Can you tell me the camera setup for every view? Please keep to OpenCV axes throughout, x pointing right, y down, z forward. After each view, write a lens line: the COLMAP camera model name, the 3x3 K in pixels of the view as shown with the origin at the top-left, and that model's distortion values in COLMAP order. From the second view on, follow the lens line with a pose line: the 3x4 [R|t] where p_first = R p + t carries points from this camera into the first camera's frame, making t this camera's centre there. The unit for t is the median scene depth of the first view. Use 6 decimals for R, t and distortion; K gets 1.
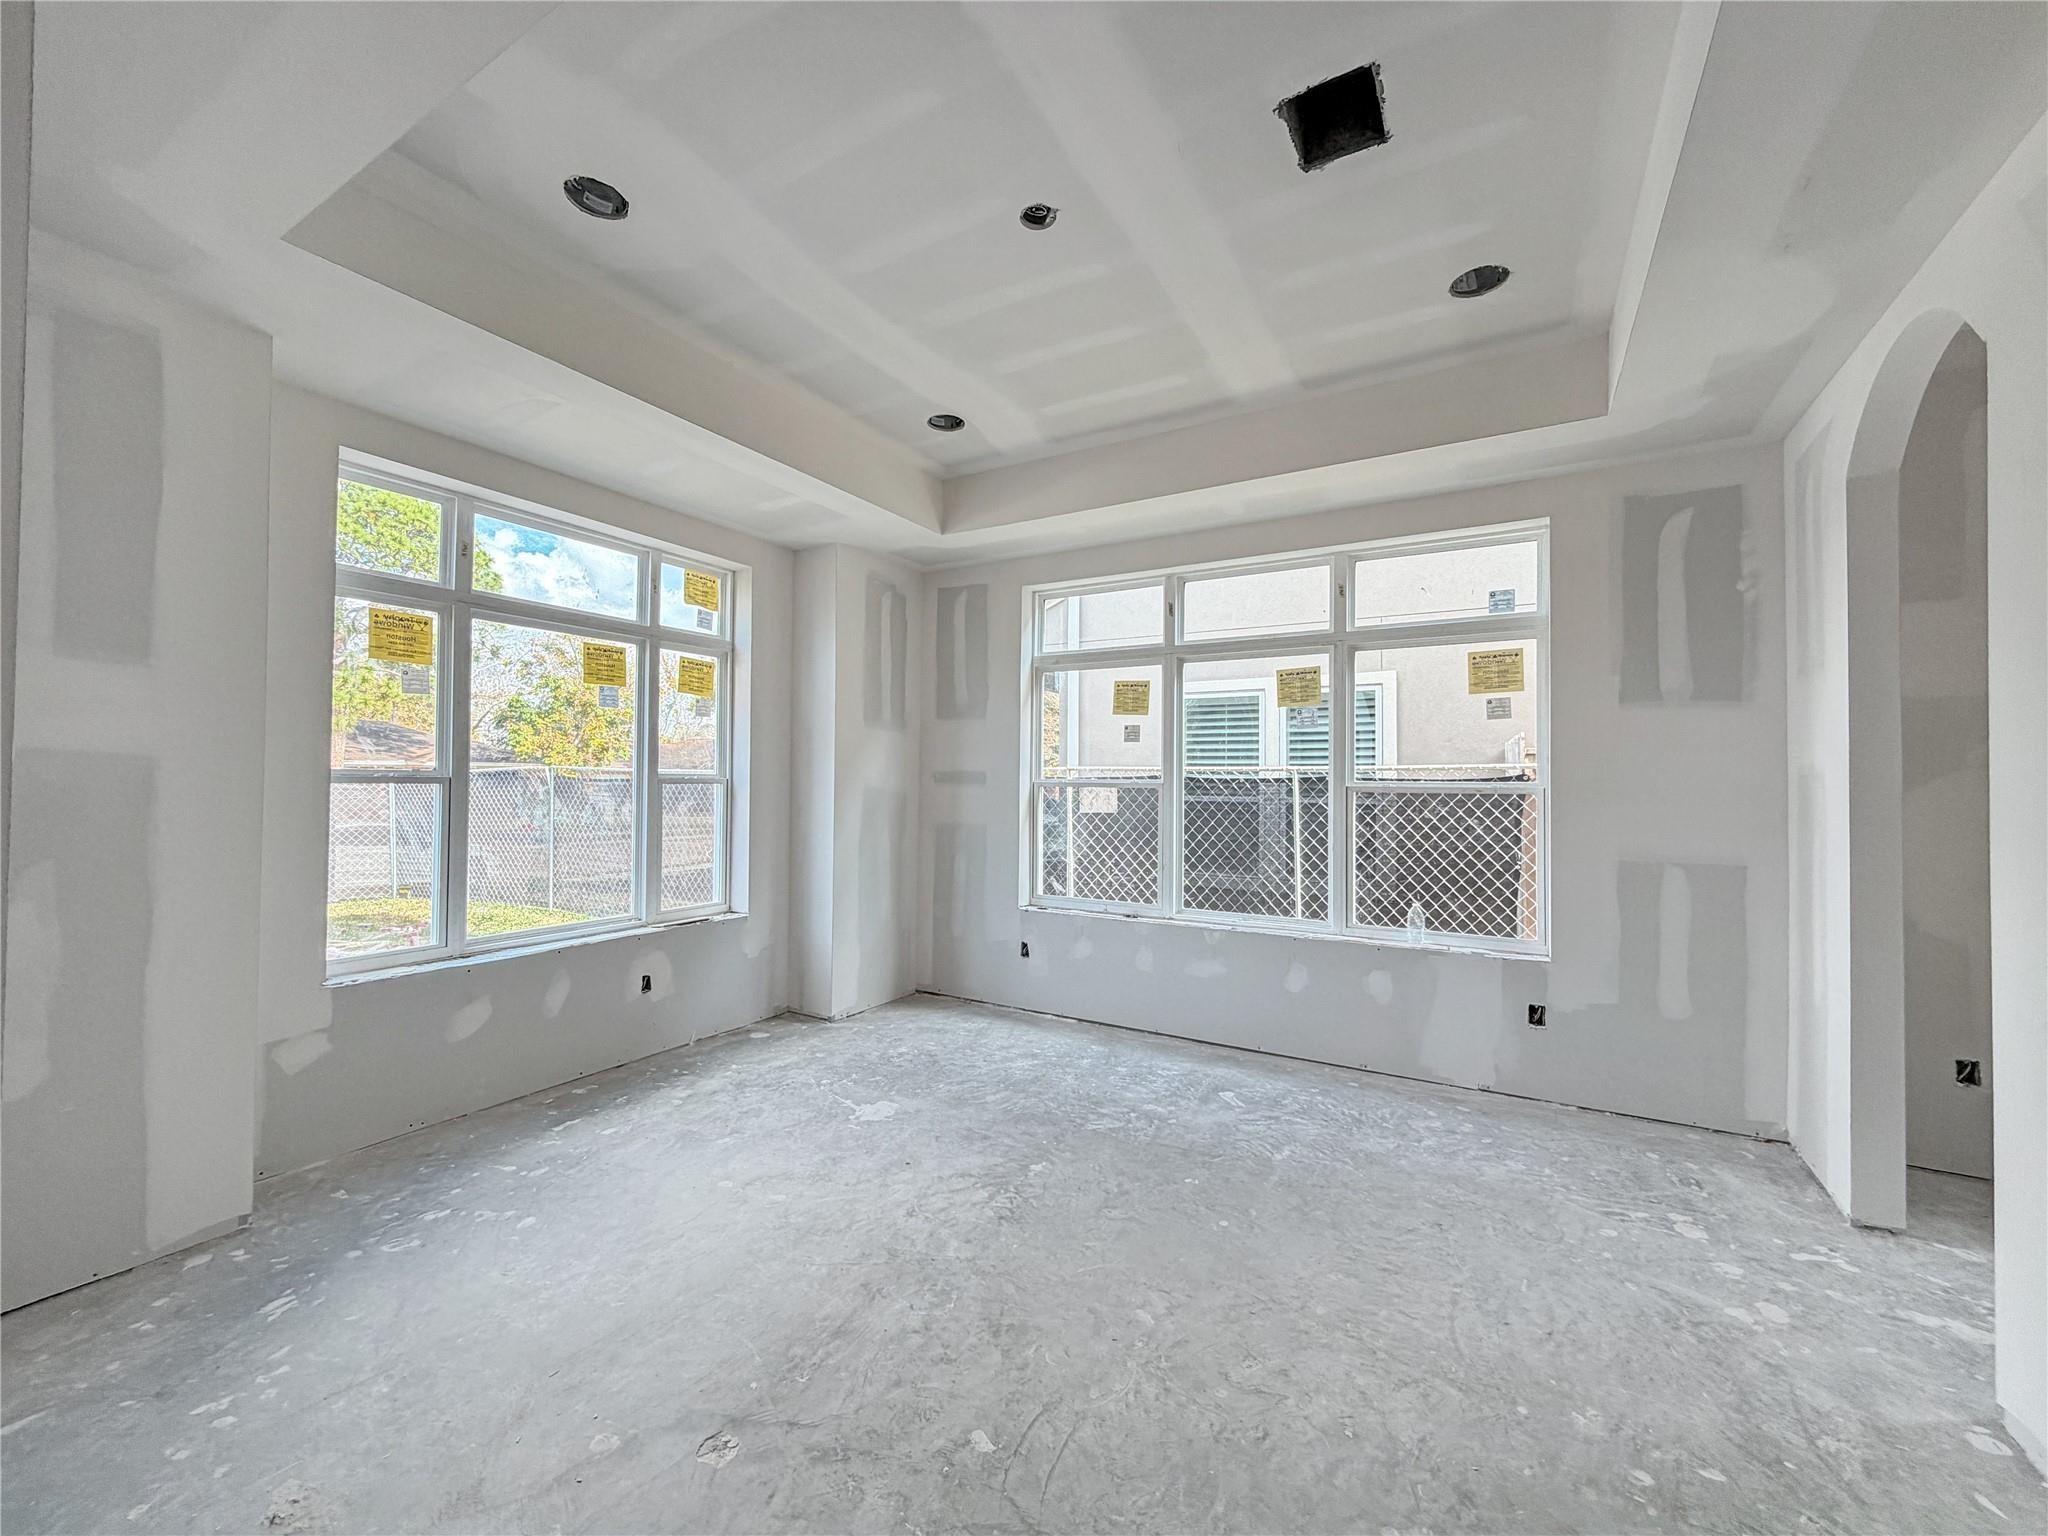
lens RADIAL K [[817.6, 0, 1024.0], [0, 817.6, 768.0], [0, 0, 1]] dist [0.000089, -0.000079]
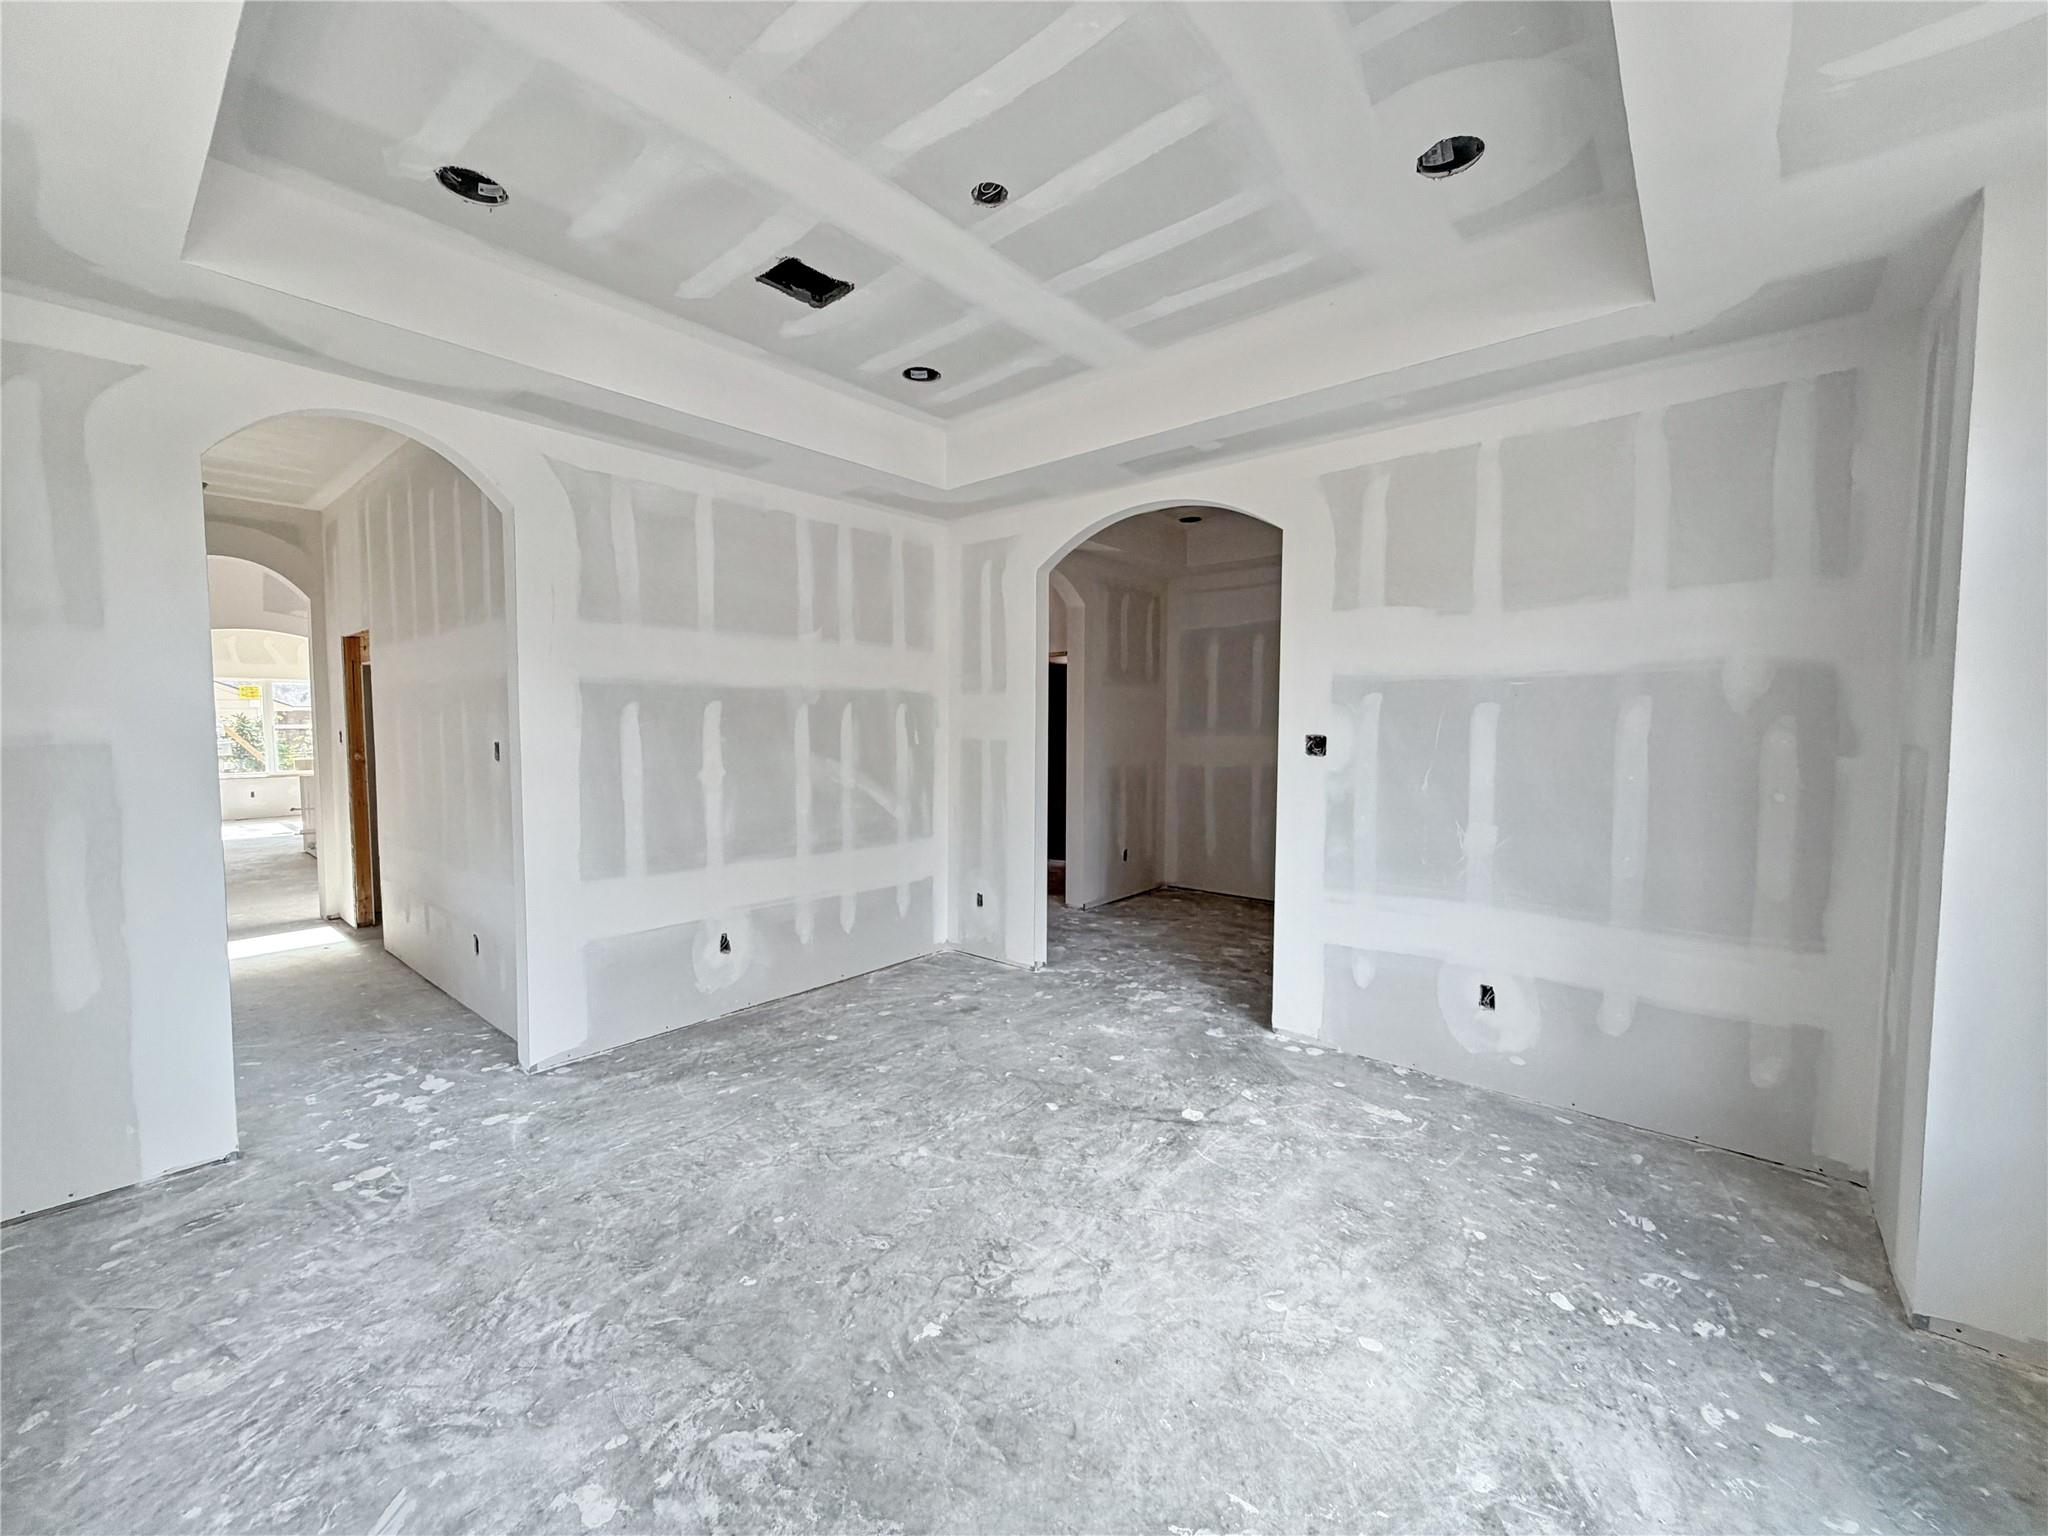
lens RADIAL K [[817.6, 0, 1024.0], [0, 817.6, 768.0], [0, 0, 1]] dist [0.000089, -0.000079]
pose [[-0.985089, -0.020570, 0.170814, -0.191377], [-0.013360, 0.998975, 0.043258, -0.020347], [-0.171528, 0.040331, -0.984353, 1.853306]]
